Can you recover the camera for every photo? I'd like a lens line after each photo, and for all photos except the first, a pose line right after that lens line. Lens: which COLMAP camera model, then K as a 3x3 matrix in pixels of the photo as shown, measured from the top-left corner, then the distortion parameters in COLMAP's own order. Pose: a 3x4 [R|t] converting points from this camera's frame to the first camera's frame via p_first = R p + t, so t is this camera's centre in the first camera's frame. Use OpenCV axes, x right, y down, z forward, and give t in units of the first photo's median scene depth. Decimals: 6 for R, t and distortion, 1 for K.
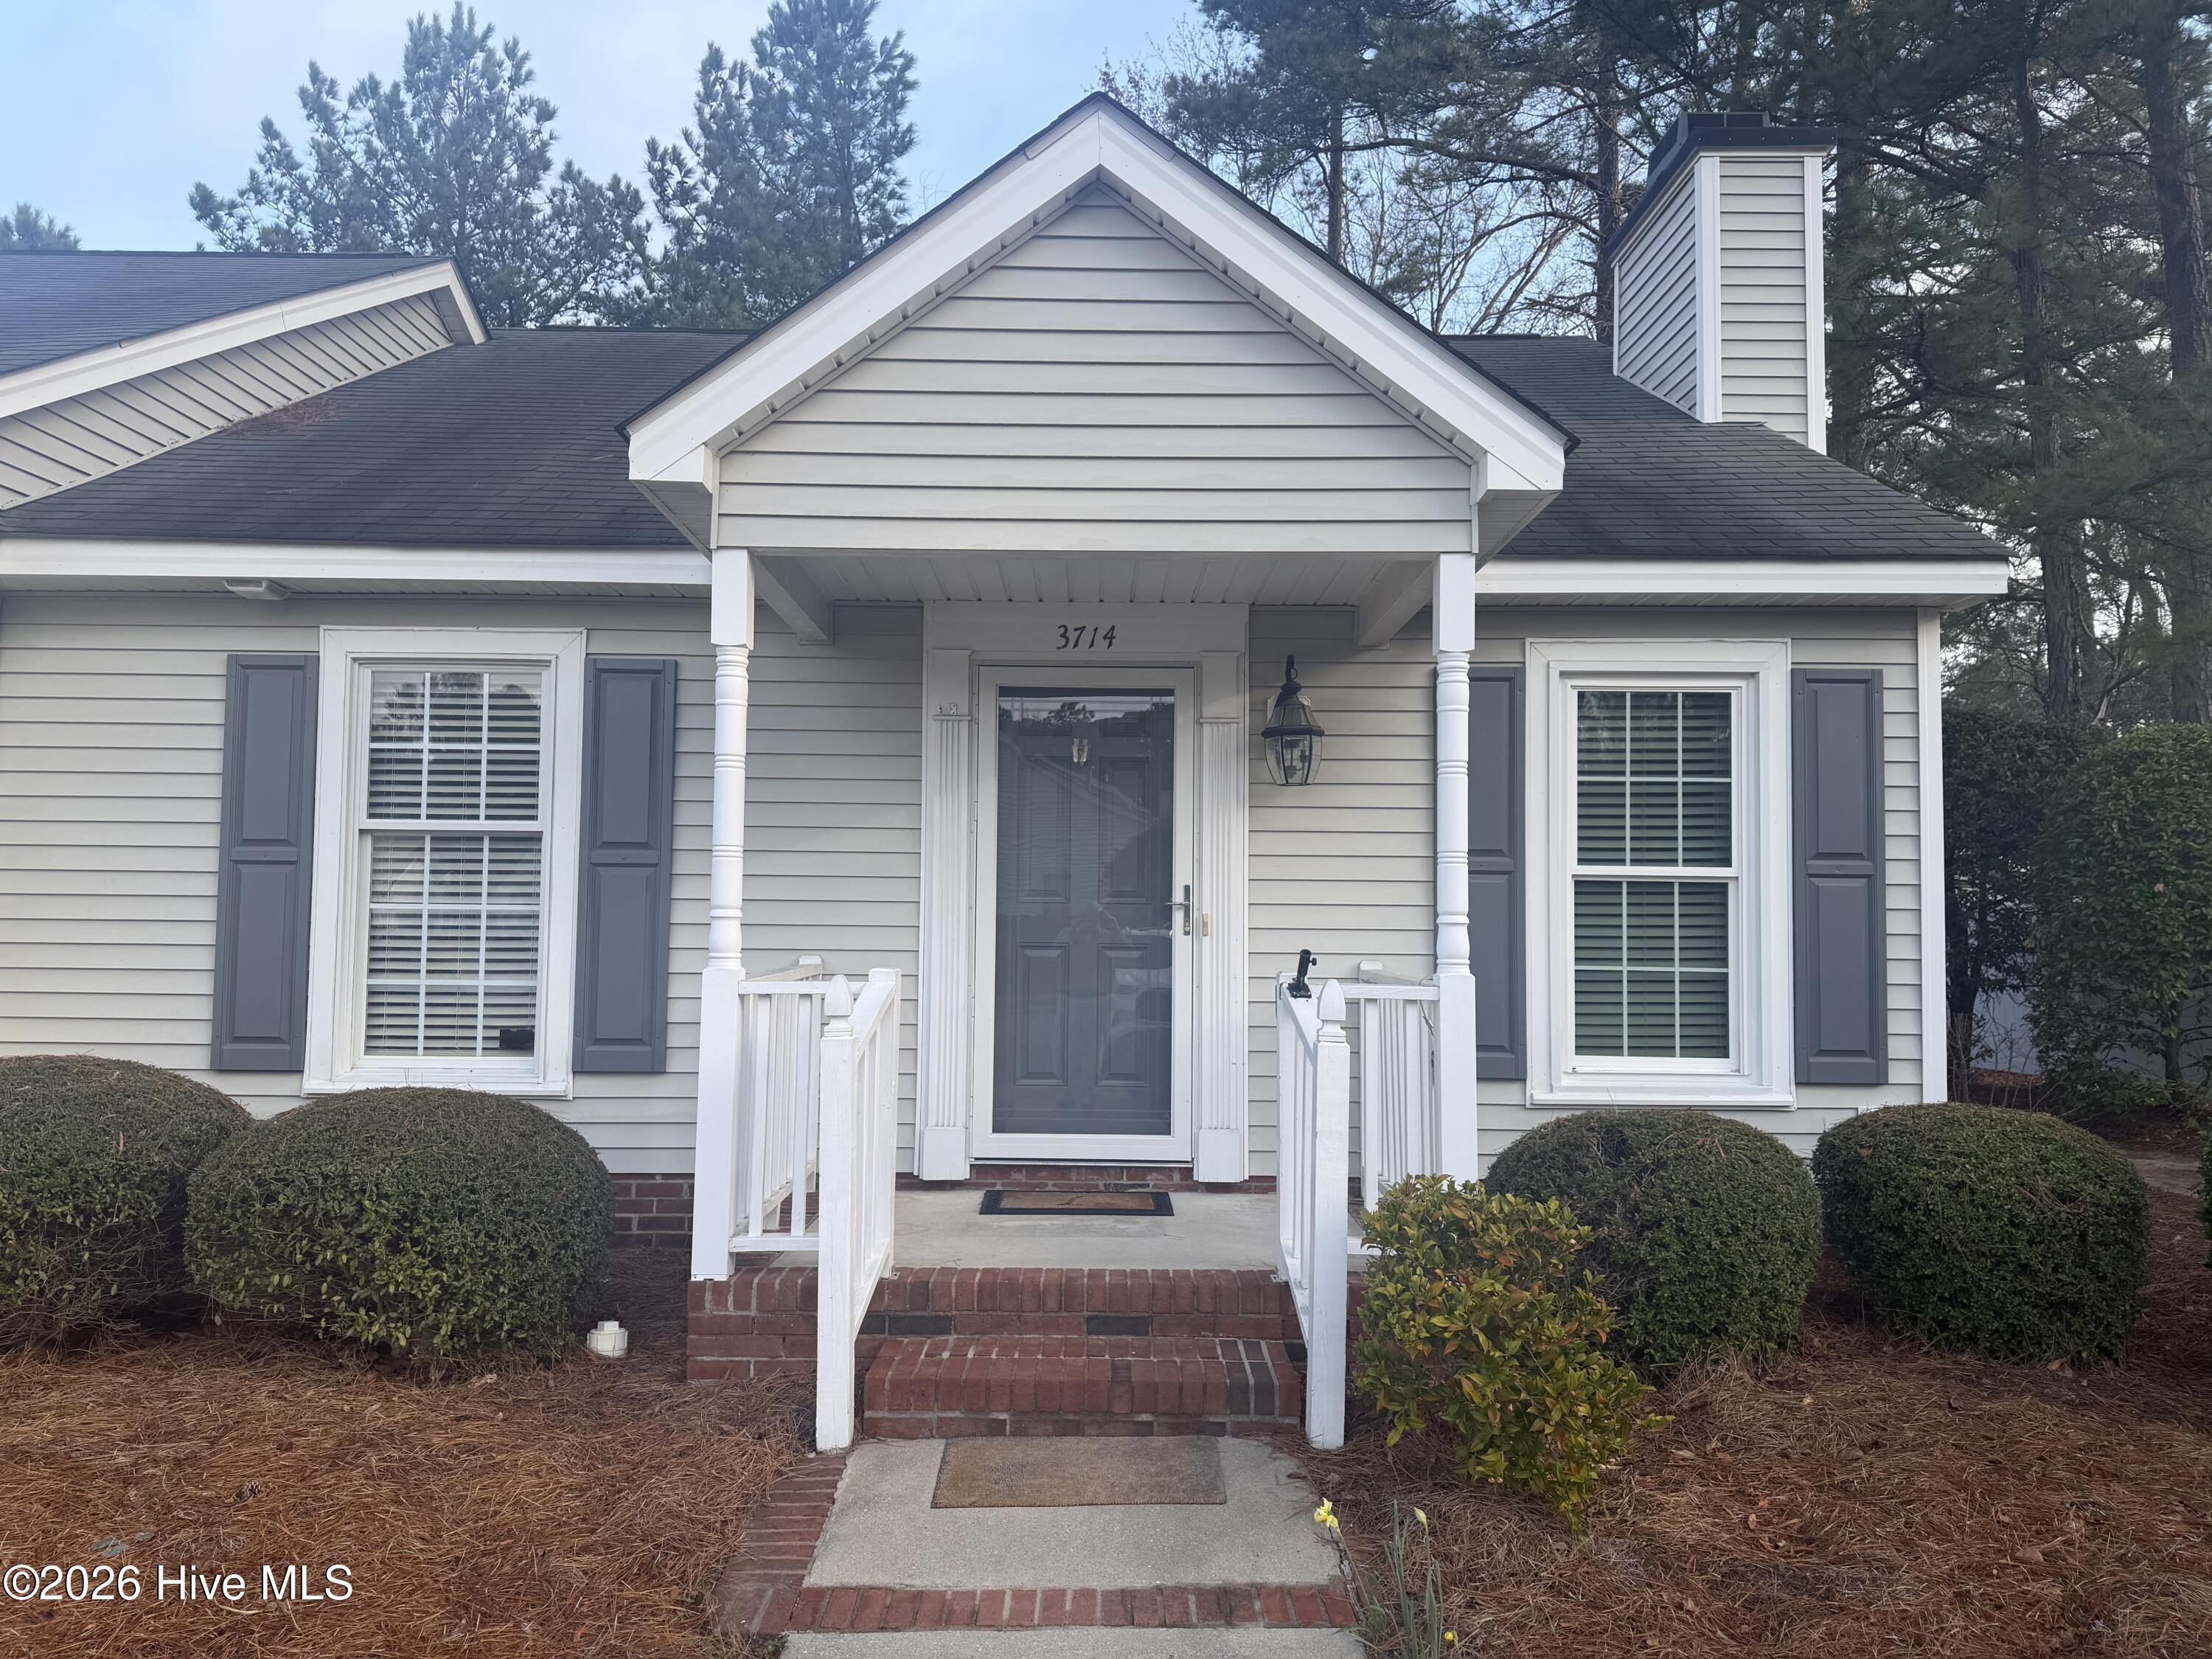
lens RADIAL K [[1556.6, 0, 1078.9], [0, 1556.6, 829.2], [0, 0, 1]] dist [0.072185, -0.120191]
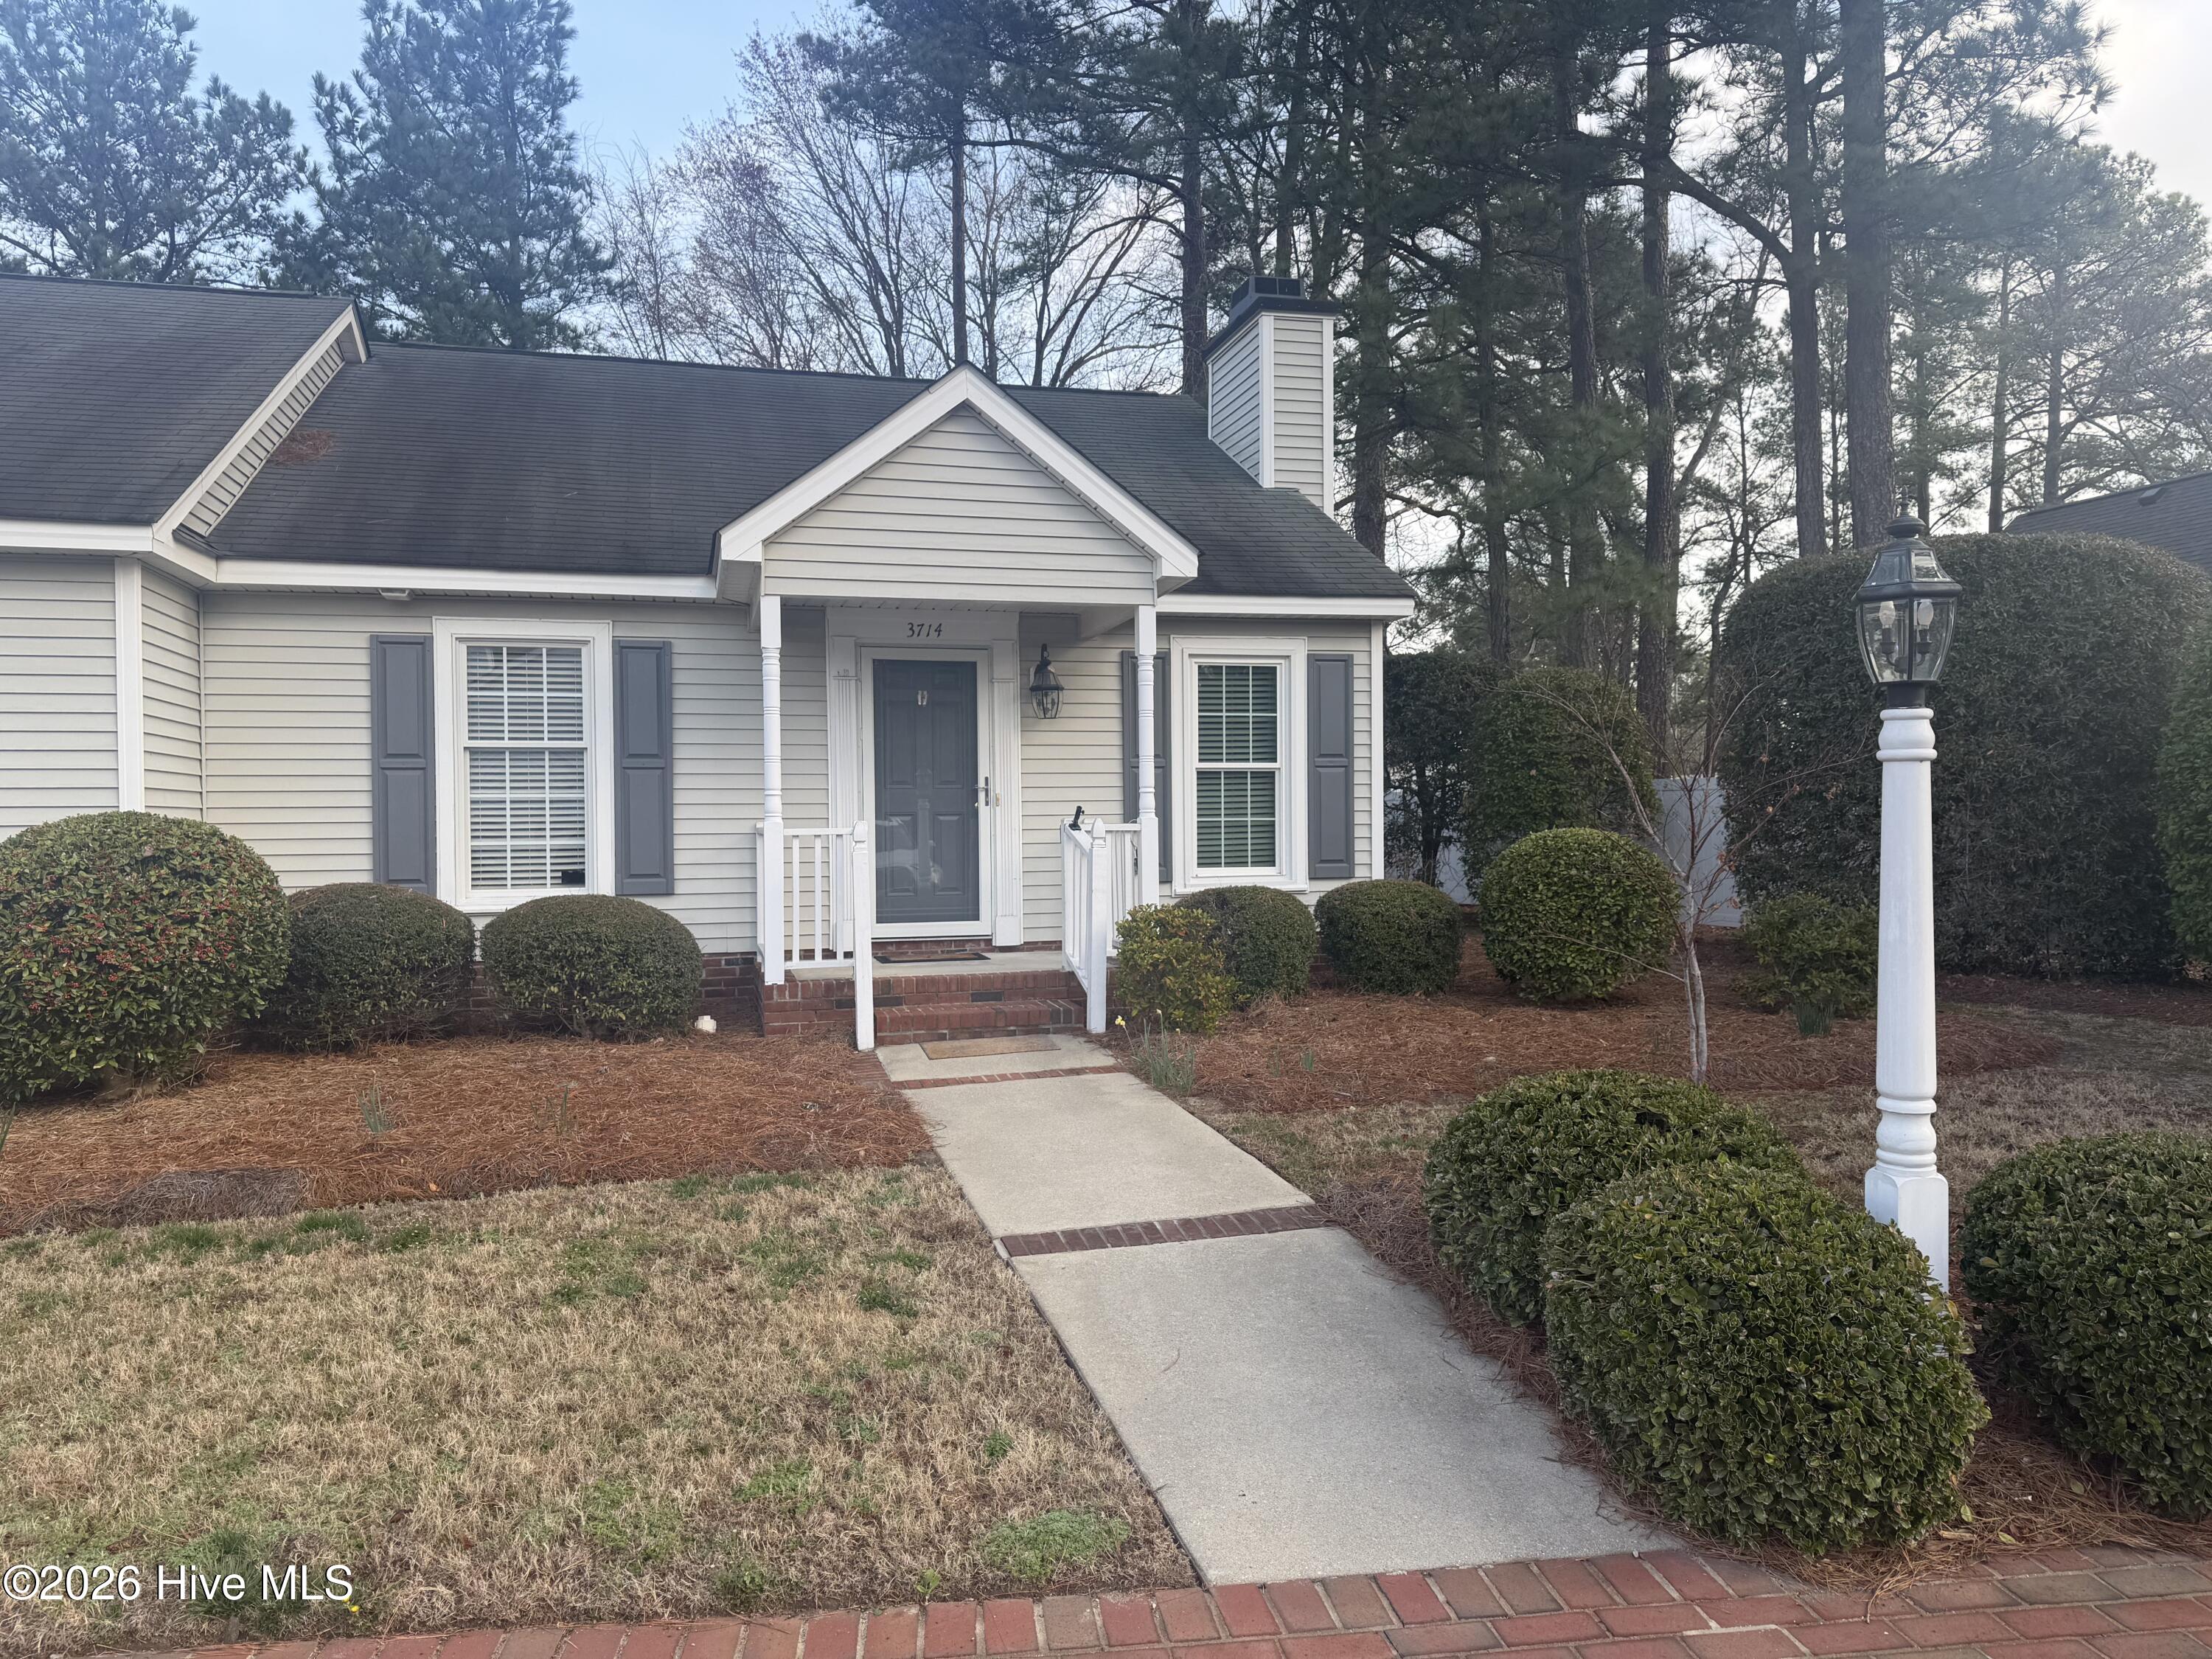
lens RADIAL K [[1572.2, 0, 1099.3], [0, 1572.2, 829.1], [0, 0, 1]] dist [0.052133, -0.070866]
pose [[0.962969, -0.022235, 0.268694, -0.276468], [0.005592, 0.998026, 0.062549, -0.013849], [-0.269555, -0.058730, 0.961192, -0.705780]]
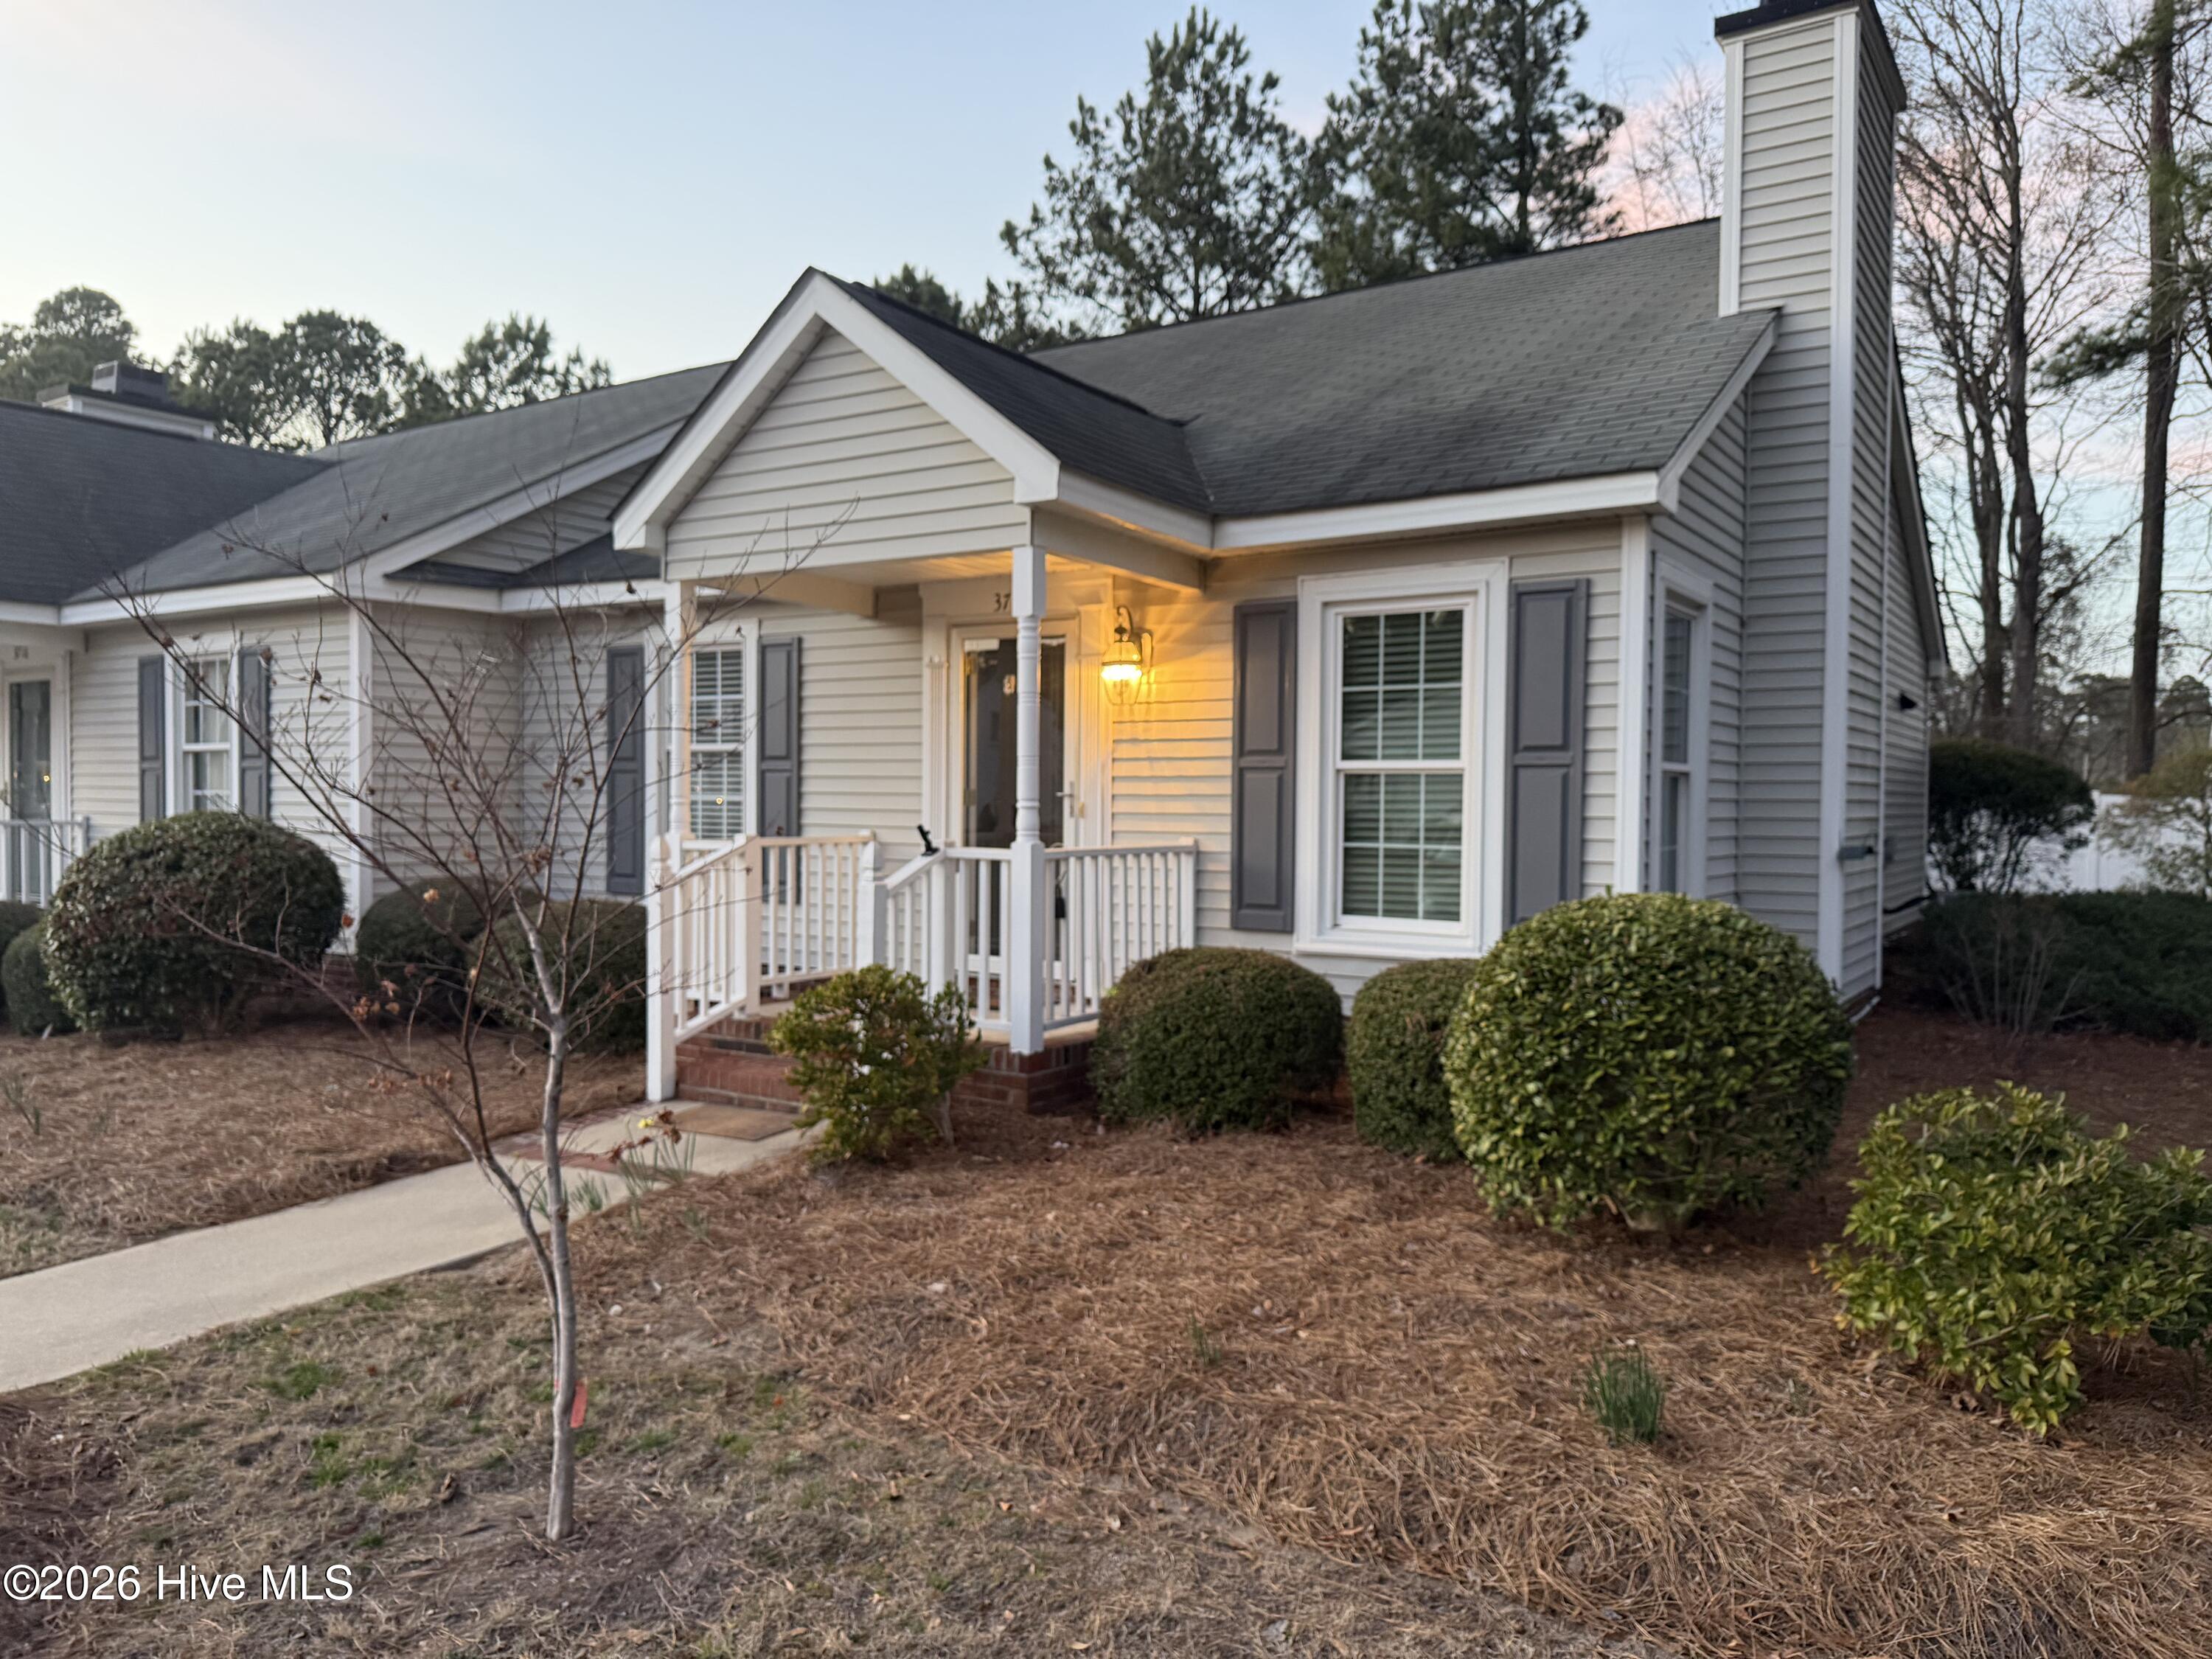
lens RADIAL K [[1572.2, 0, 1099.3], [0, 1572.2, 829.1], [0, 0, 1]] dist [0.052133, -0.070866]
pose [[0.830837, 0.007691, -0.556462, 0.844482], [0.030311, 0.997795, 0.059047, -0.001898], [0.555689, -0.065926, 0.828772, -0.122754]]
